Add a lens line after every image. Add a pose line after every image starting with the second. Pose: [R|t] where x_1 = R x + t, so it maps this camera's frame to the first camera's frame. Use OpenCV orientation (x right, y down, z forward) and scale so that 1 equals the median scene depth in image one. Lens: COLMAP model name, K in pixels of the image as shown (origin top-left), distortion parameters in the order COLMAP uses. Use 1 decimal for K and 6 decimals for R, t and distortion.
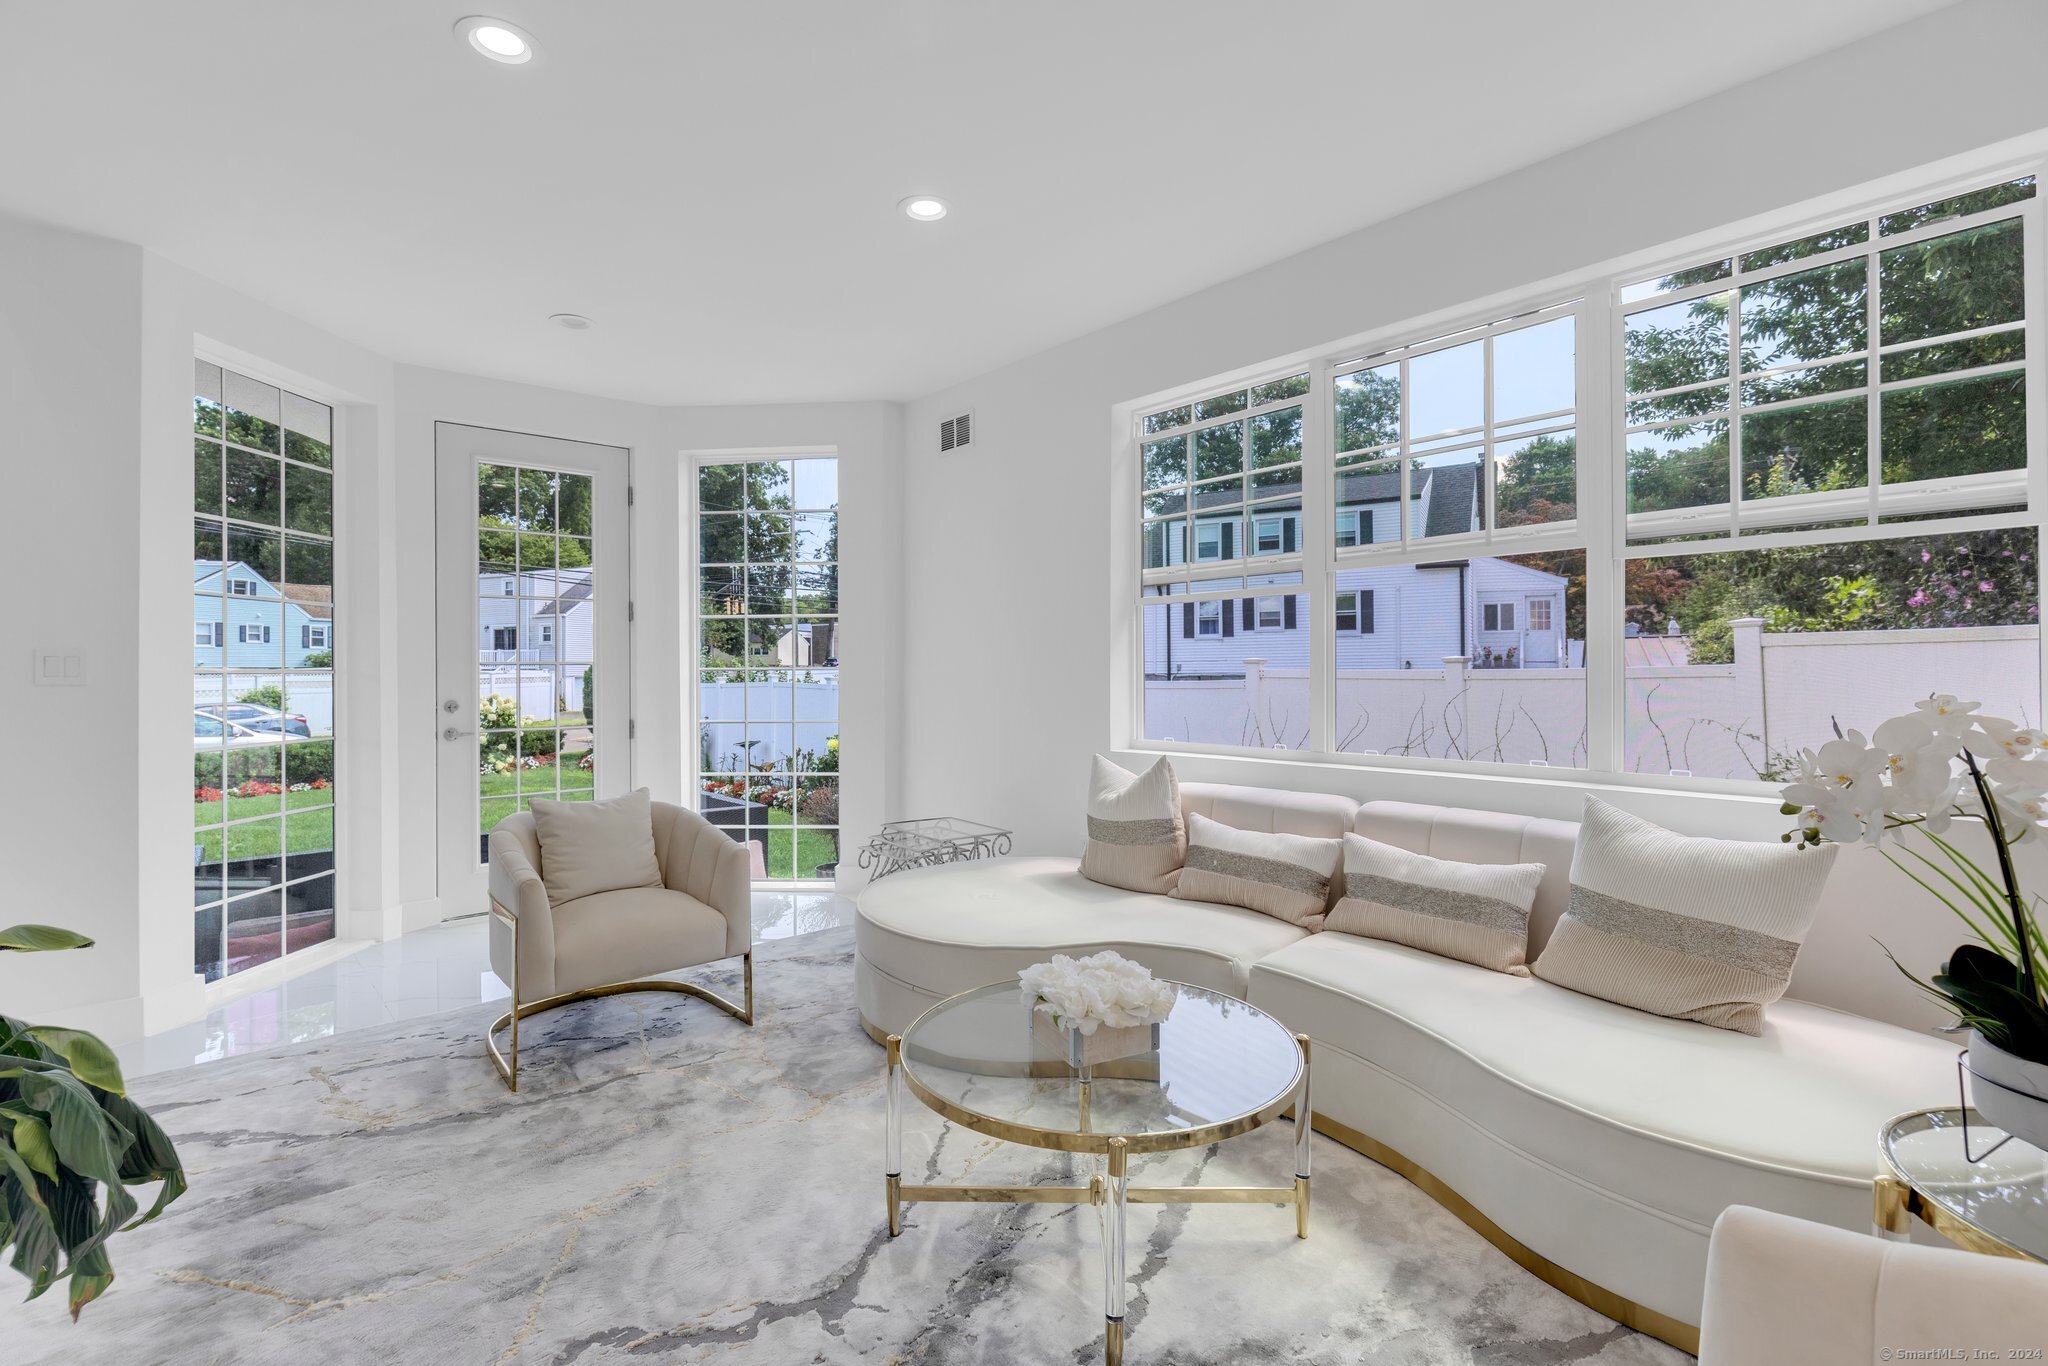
lens RADIAL K [[931.6, 0, 1017.0], [0, 931.6, 668.8], [0, 0, 1]] dist [0.009192, 0.000185]
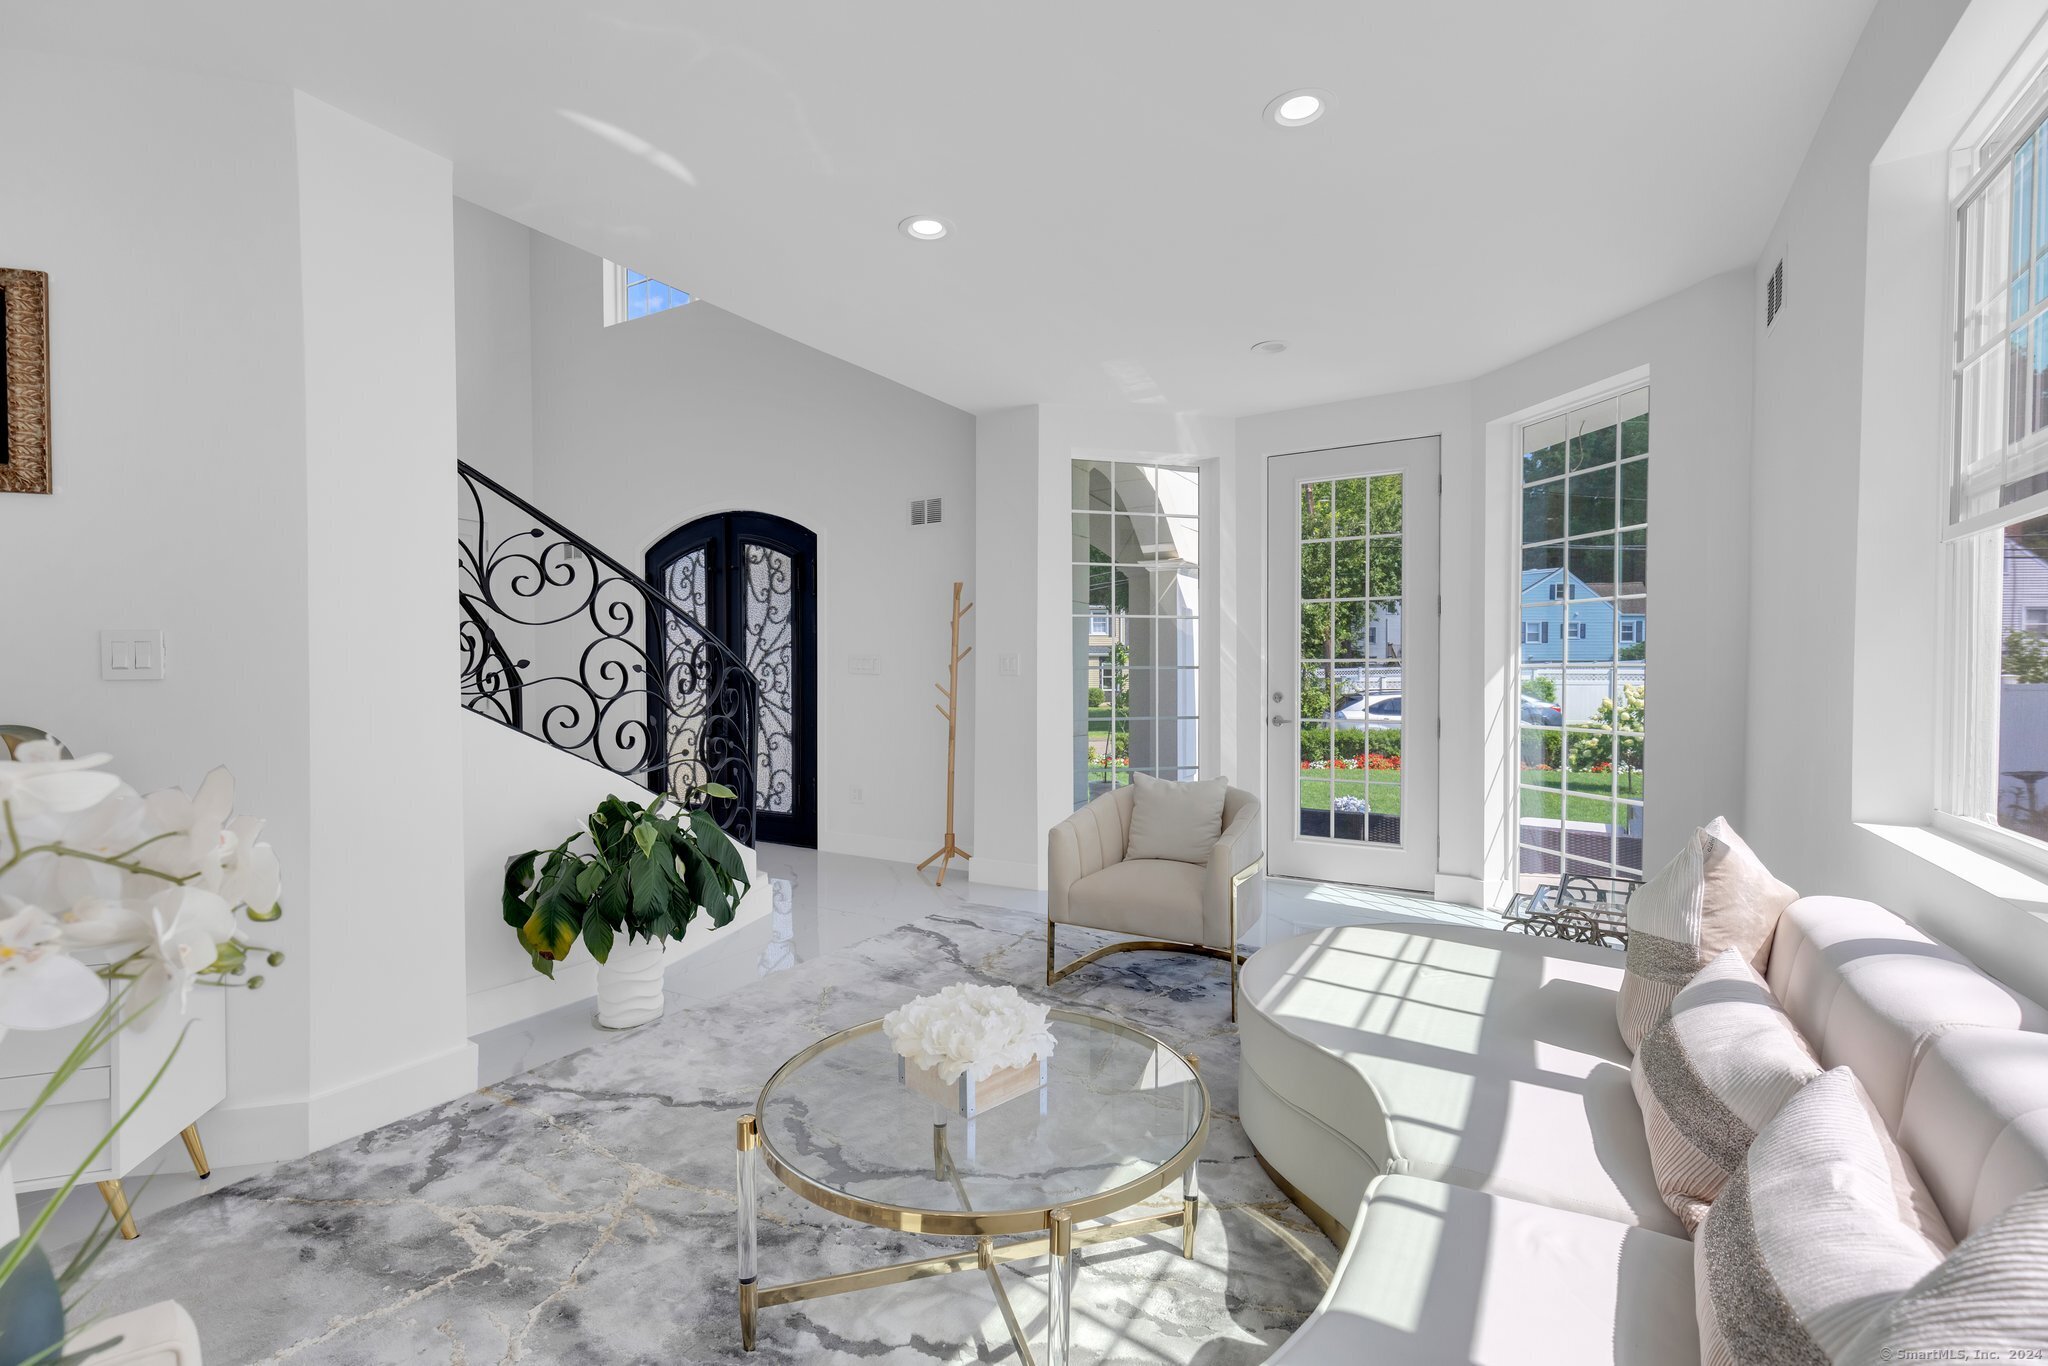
lens RADIAL K [[931.6, 0, 1037.7], [0, 931.6, 688.5], [0, 0, 1]] dist [0.009192, 0.000185]
pose [[0.291669, 0.025271, -0.956185, 0.626548], [0.003731, 0.999613, 0.027557, -0.006436], [0.956512, -0.011605, 0.291462, 0.527901]]
